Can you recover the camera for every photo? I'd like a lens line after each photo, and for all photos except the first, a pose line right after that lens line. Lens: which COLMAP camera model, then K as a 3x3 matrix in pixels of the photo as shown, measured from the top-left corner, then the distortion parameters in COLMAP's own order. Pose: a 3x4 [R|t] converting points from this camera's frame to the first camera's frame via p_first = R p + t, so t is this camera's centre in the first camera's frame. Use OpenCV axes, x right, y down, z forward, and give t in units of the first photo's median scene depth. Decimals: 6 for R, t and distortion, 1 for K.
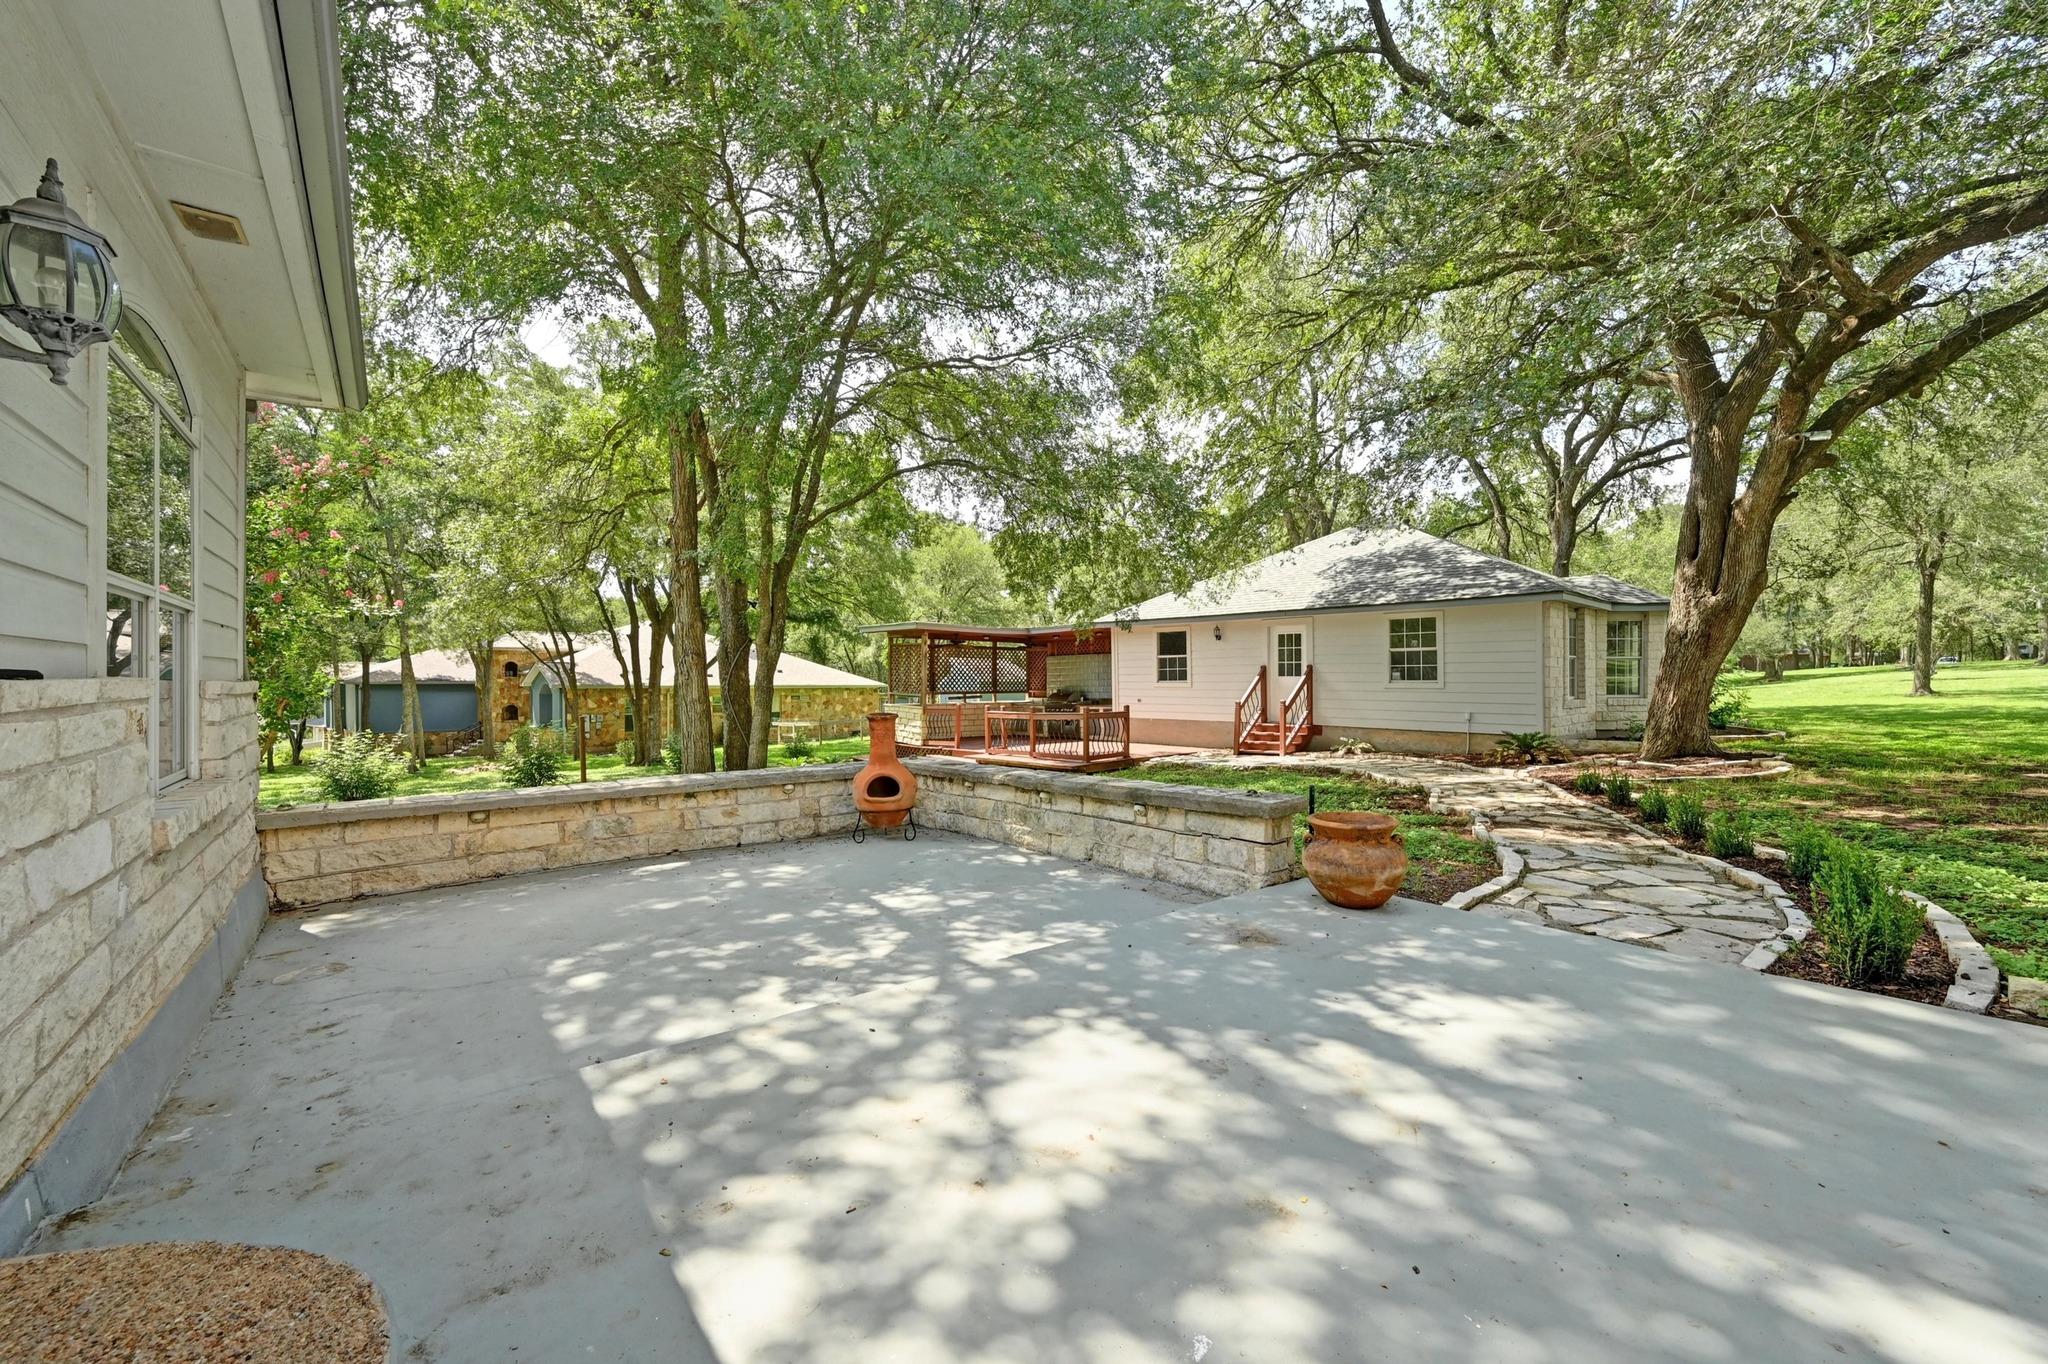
lens RADIAL K [[815.5, 0, 1023.7], [0, 815.5, 674.4], [0, 0, 1]] dist [-0.000897, 0.000325]
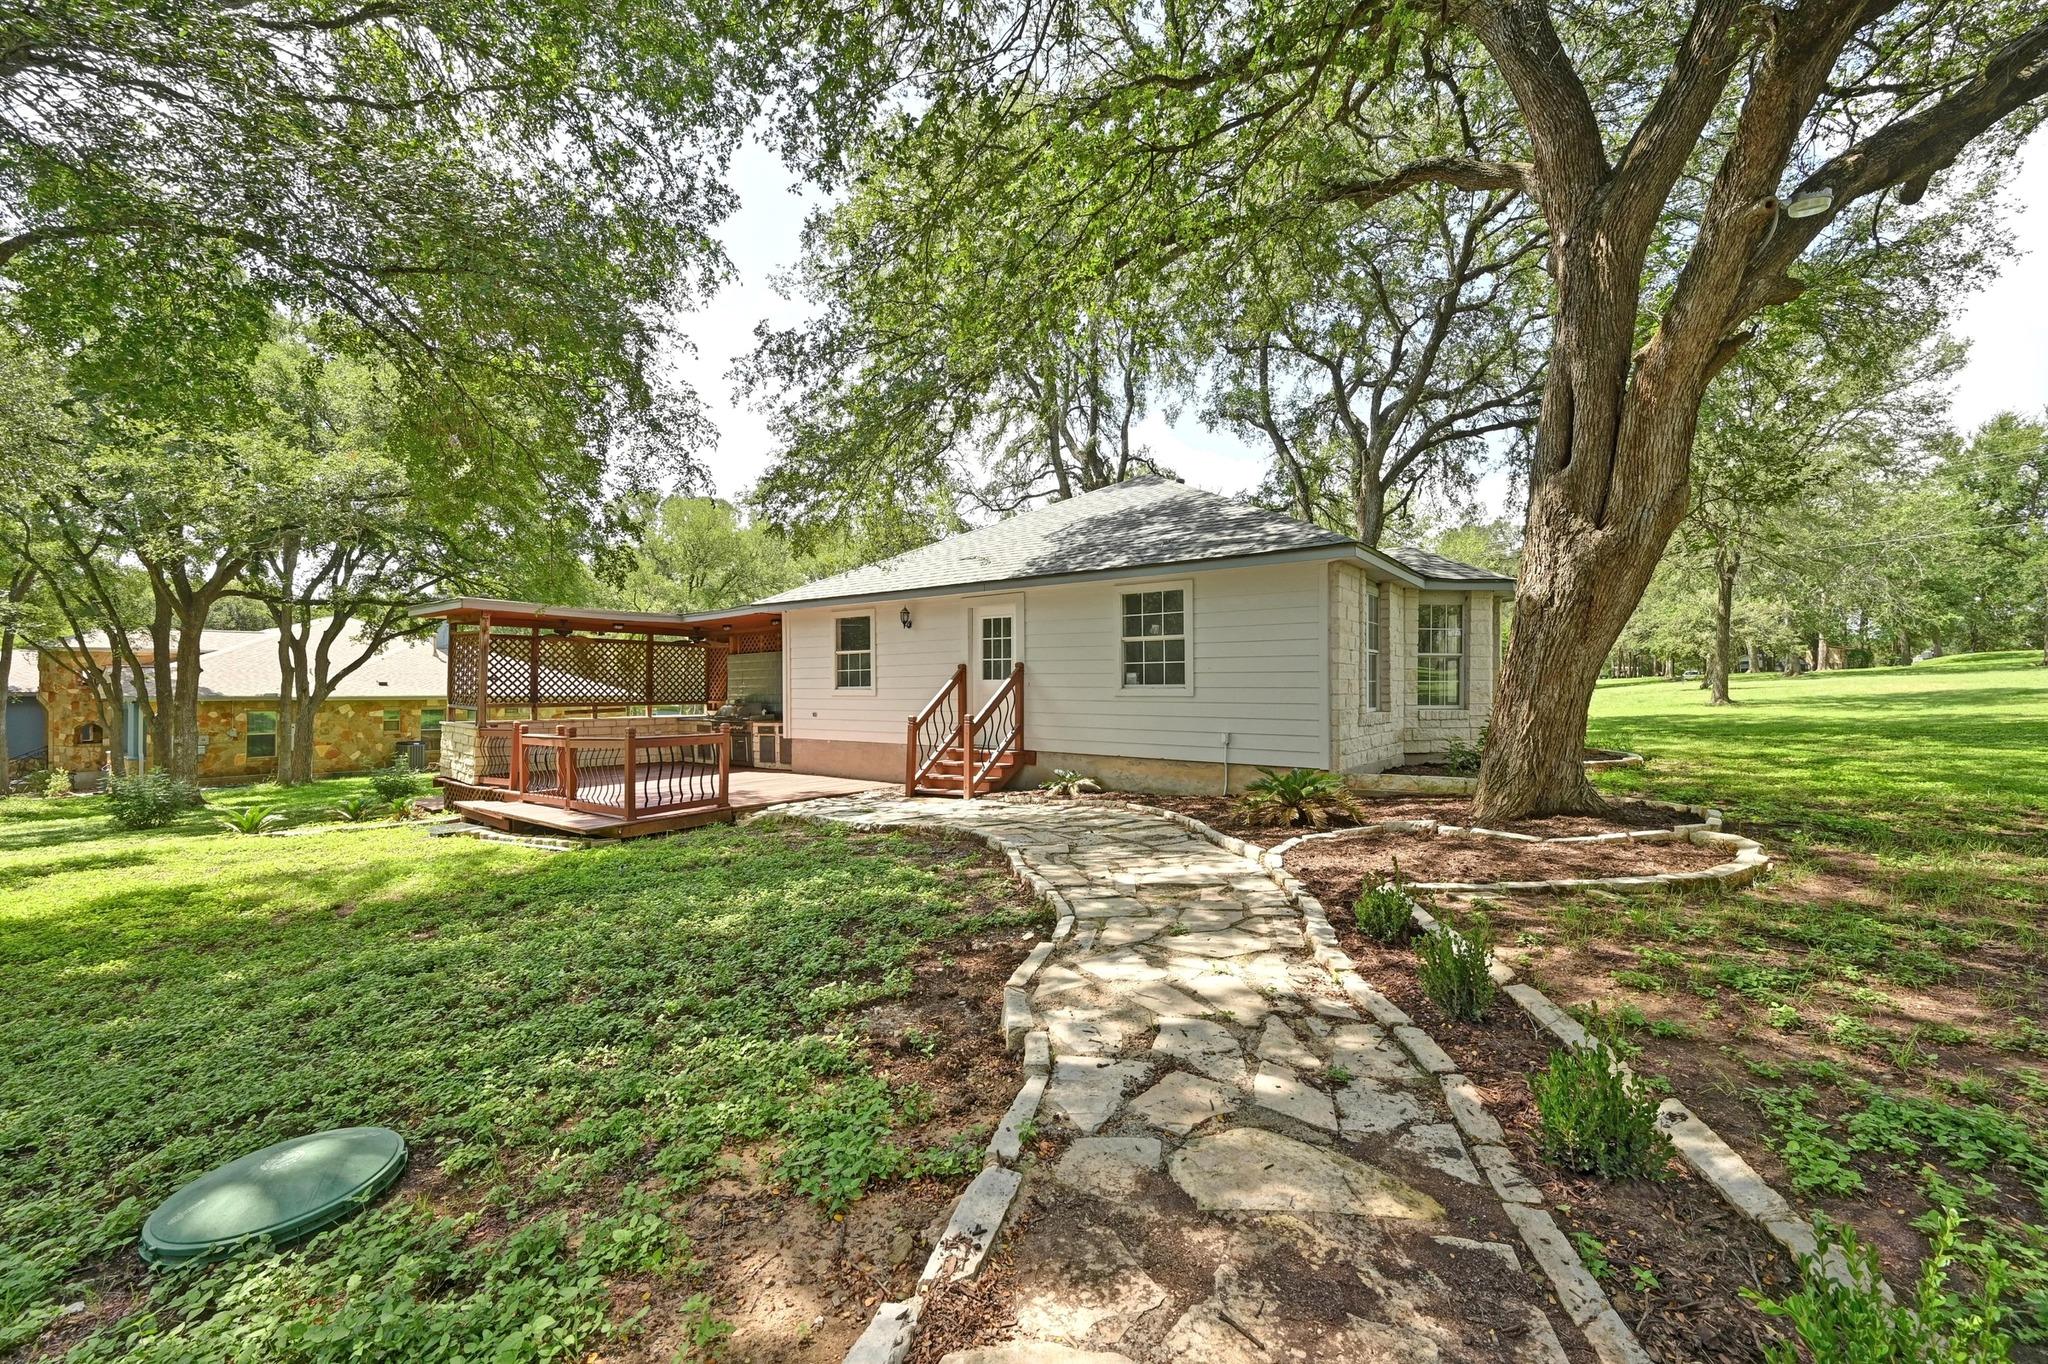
lens RADIAL K [[777.7, 0, 1023.3], [0, 777.7, 668.2], [0, 0, 1]] dist [0.045290, -0.000043]
pose [[0.987422, 0.004893, 0.158029, 0.250998], [-0.001594, 0.999778, -0.020995, 0.006820], [-0.158096, 0.020479, 0.987211, 0.354161]]
